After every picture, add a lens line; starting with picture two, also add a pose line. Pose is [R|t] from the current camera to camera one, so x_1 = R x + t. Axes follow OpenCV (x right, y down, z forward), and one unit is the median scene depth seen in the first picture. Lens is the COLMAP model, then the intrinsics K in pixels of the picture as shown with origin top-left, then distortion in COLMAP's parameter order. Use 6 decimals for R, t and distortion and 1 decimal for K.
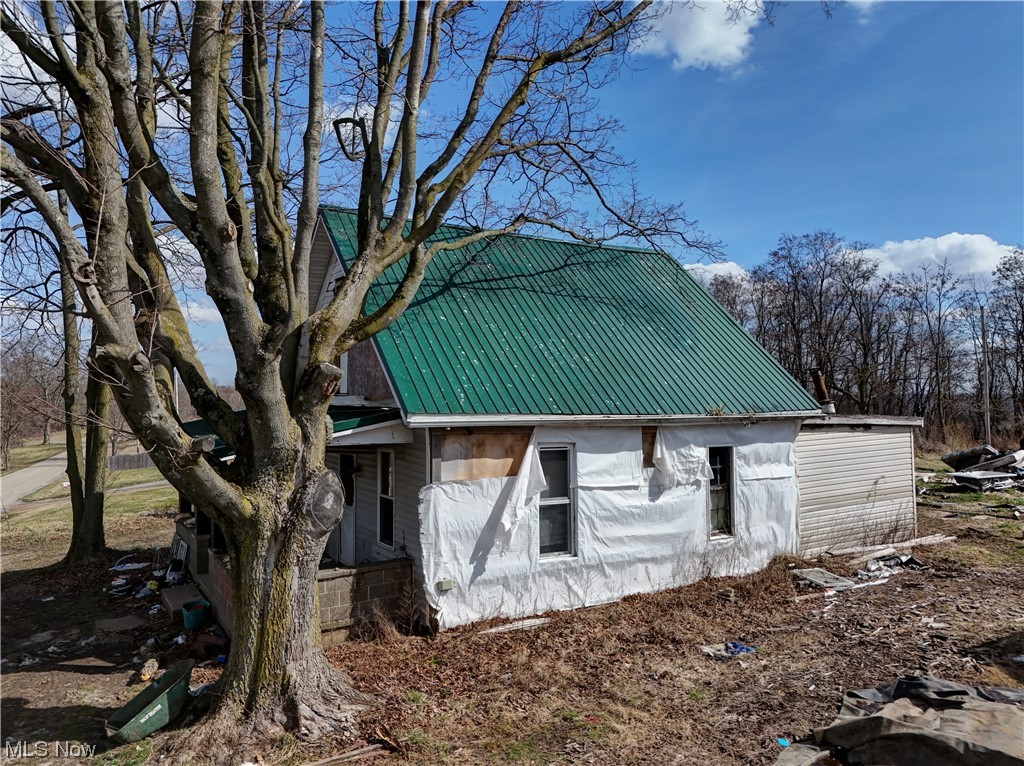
lens RADIAL K [[729.5, 0, 517.1], [0, 729.5, 387.3], [0, 0, 1]] dist [0.007297, 0.000013]
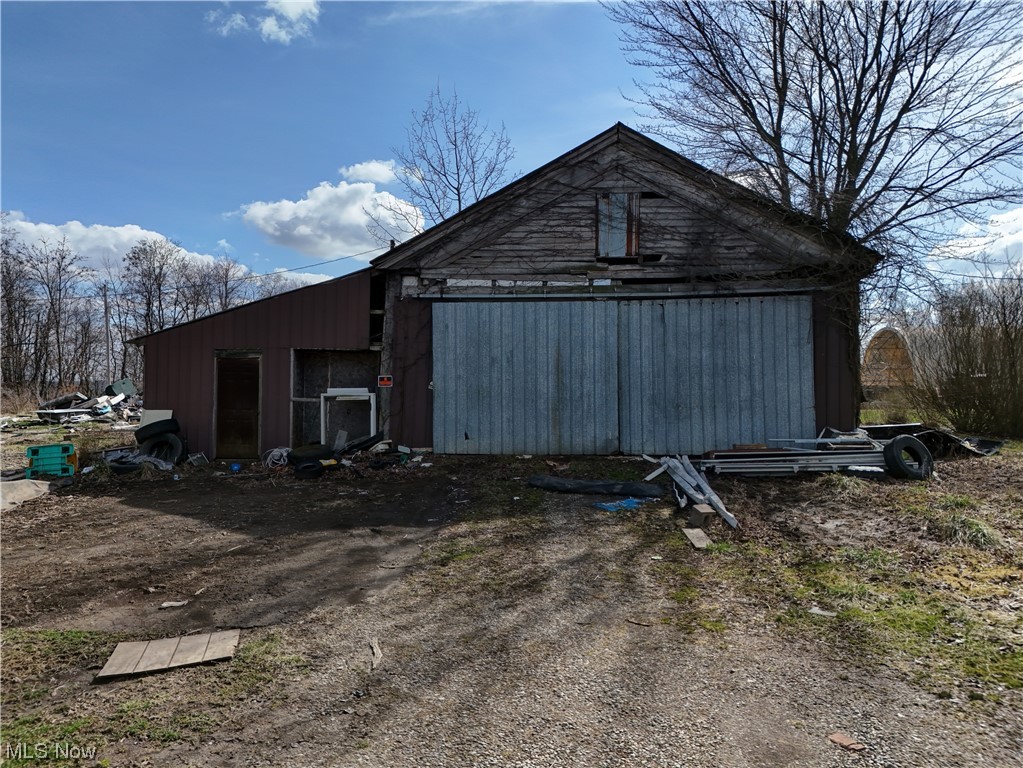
lens RADIAL K [[728.8, 0, 516.4], [0, 728.8, 387.5], [0, 0, 1]] dist [0.007297, 0.000013]
pose [[0.511370, -0.013012, 0.859262, -0.013796], [-0.001552, 0.999870, 0.016065, 0.054524], [-0.859359, -0.009549, 0.511283, -0.234802]]
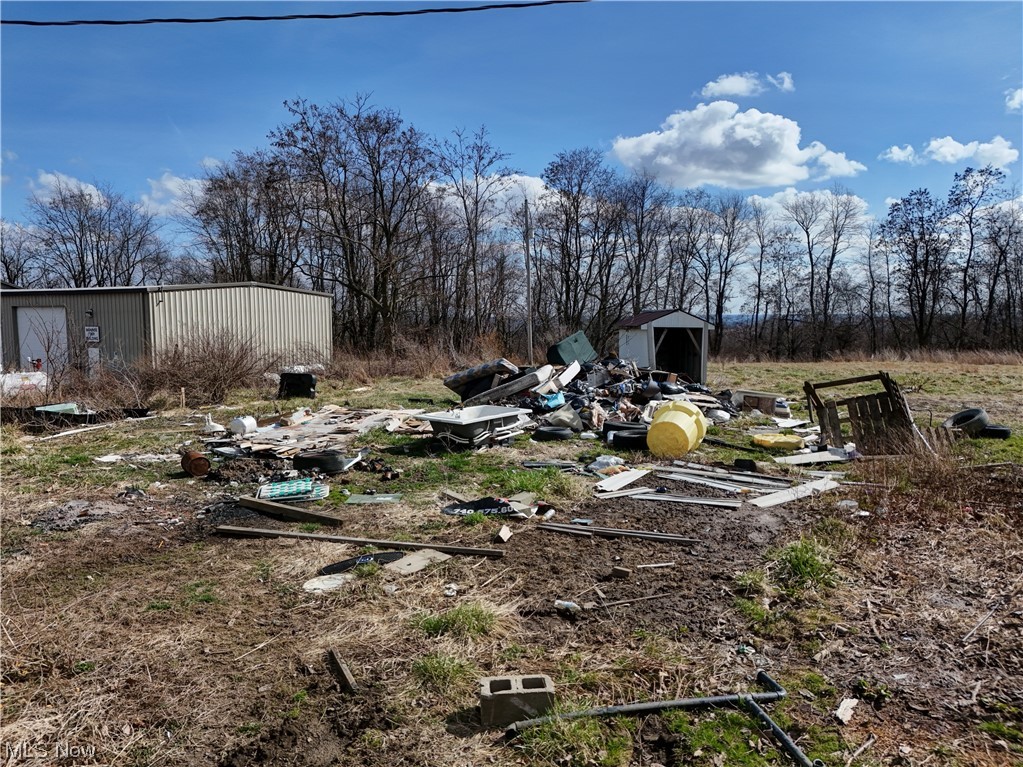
lens RADIAL K [[728.8, 0, 509.2], [0, 728.8, 383.1], [0, 0, 1]] dist [0.007297, 0.000013]
pose [[0.868200, -0.047243, 0.493960, 0.359054], [-0.001699, 0.995169, 0.098166, 0.040899], [-0.496211, -0.086067, 0.863926, 0.484400]]
